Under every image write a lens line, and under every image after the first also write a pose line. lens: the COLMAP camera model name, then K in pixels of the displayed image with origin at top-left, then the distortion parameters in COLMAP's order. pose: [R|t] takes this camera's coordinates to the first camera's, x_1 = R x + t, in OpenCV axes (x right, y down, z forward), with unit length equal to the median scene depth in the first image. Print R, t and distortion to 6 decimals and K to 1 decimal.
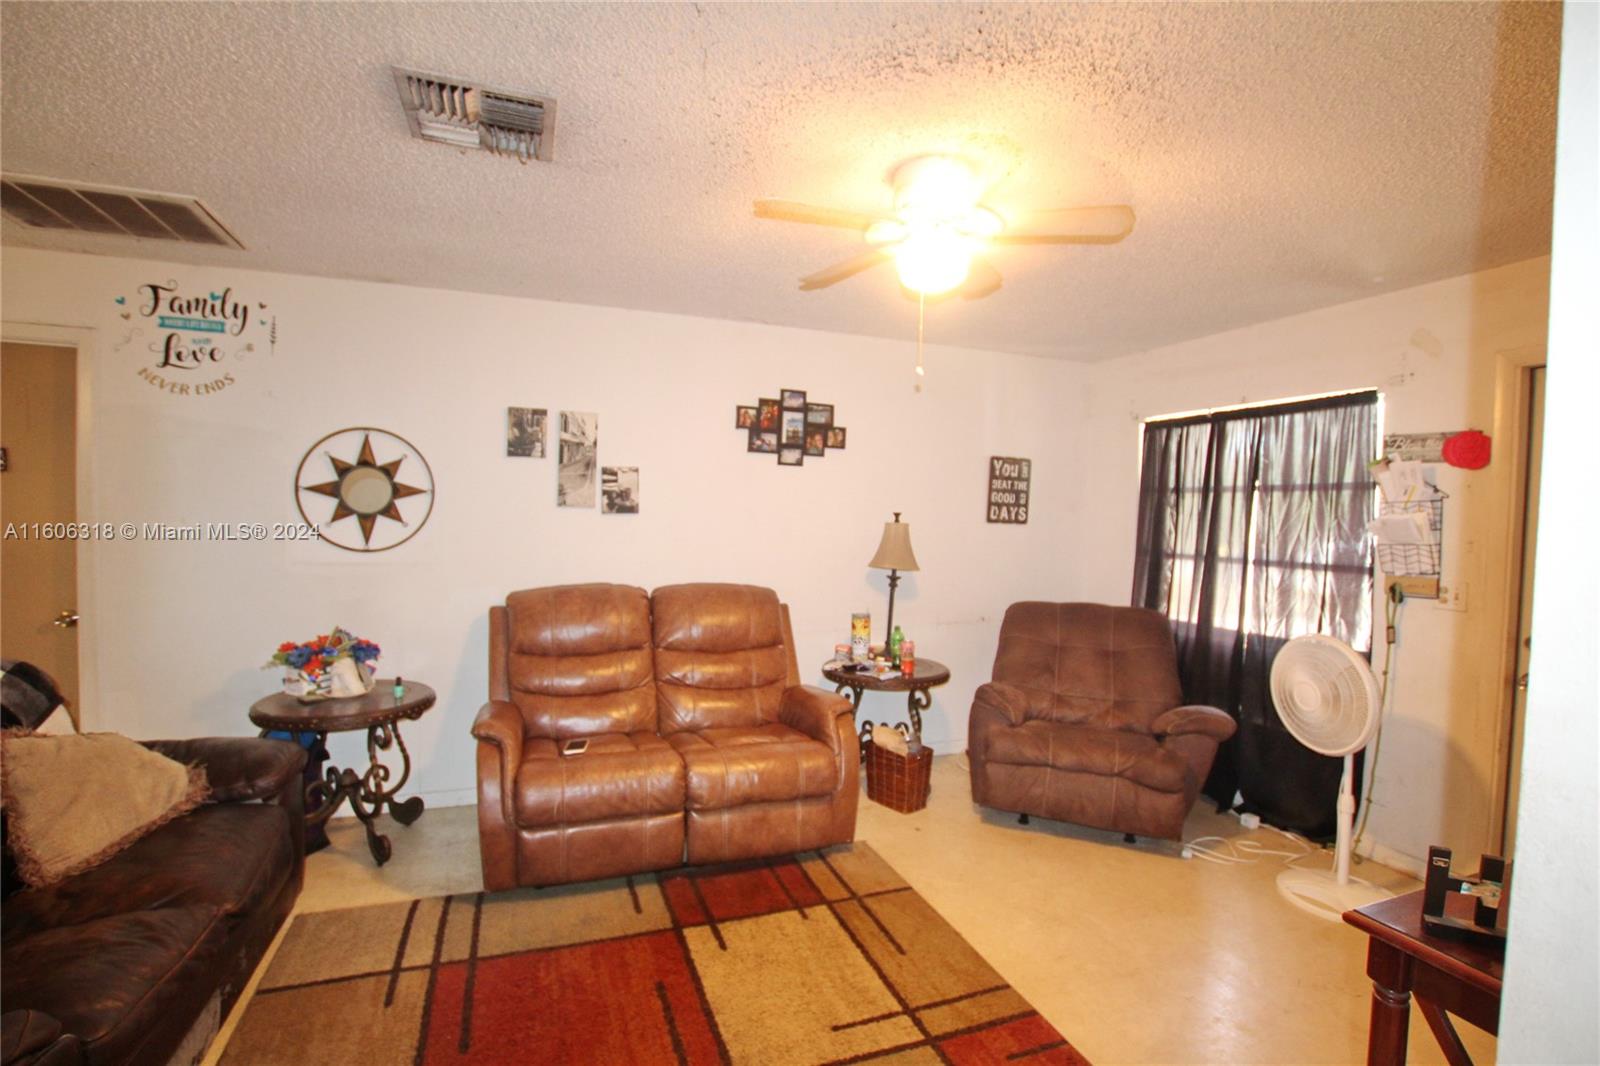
lens RADIAL K [[764.0, 0, 799.6], [0, 764.0, 530.8], [0, 0, 1]] dist [-0.035414, 0.004861]
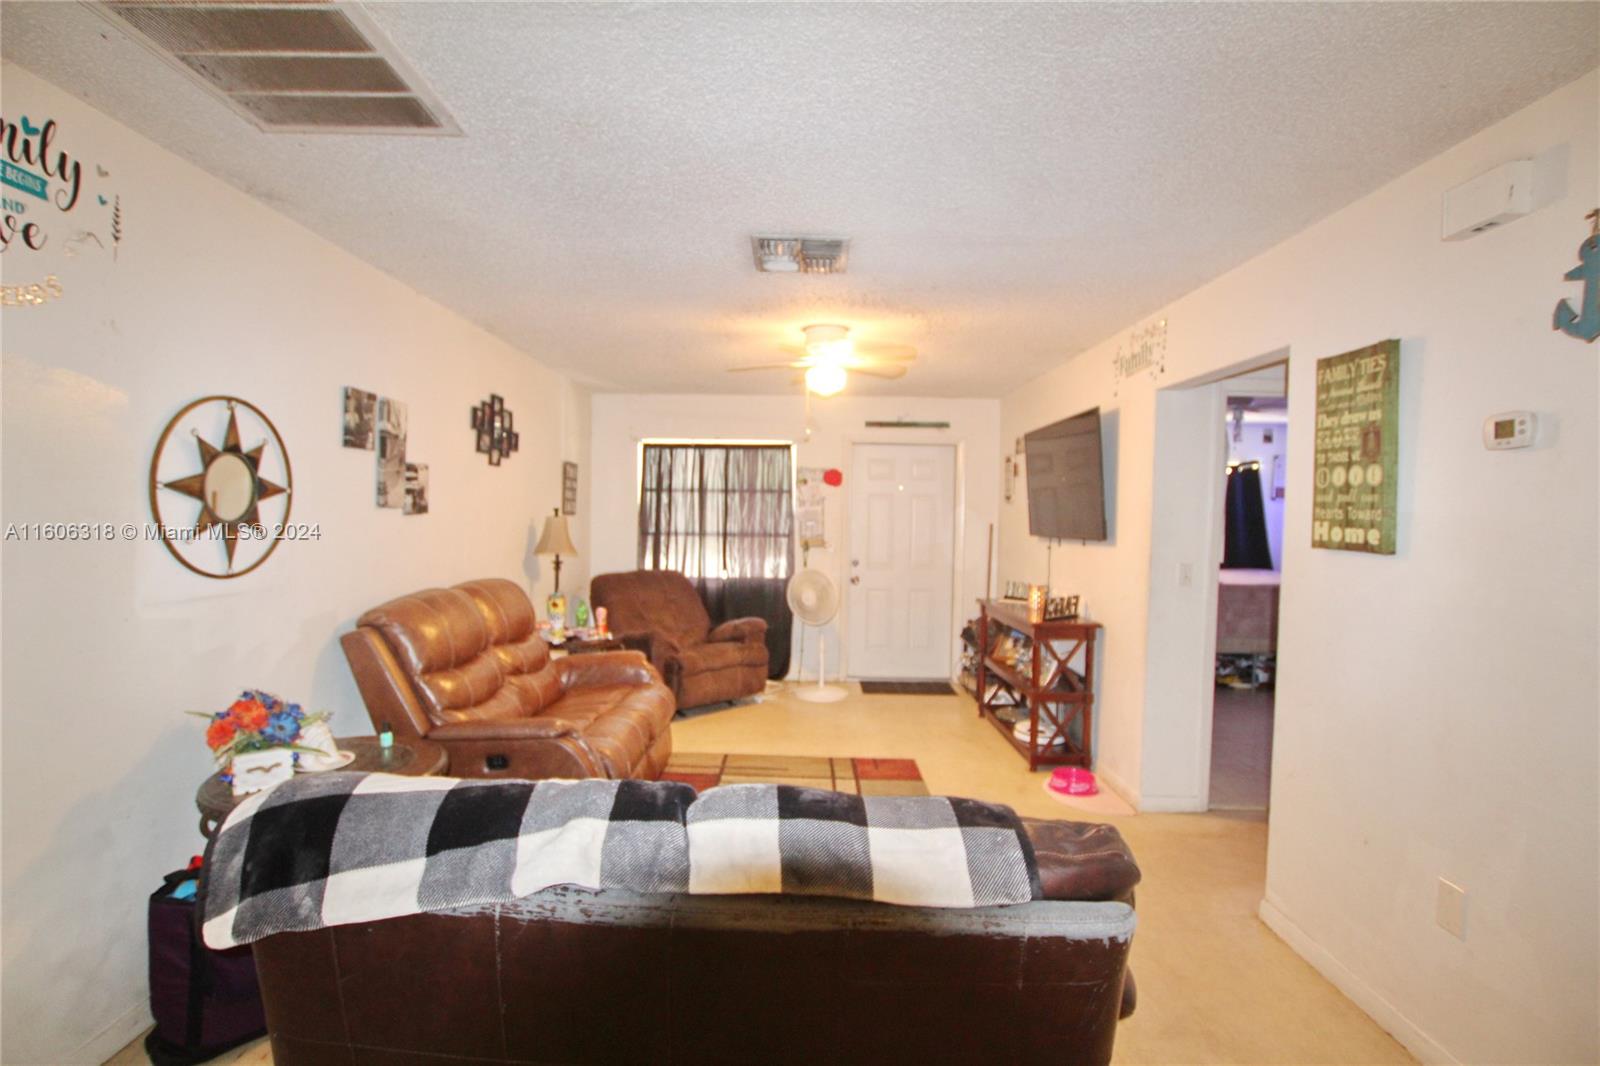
lens RADIAL K [[764.0, 0, 800.8], [0, 764.0, 530.8], [0, 0, 1]] dist [-0.035414, 0.004861]
pose [[0.331326, -0.041454, 0.942605, -1.046562], [0.016285, 0.999137, 0.038216, -0.032601], [-0.943376, 0.002688, 0.331715, 0.284991]]
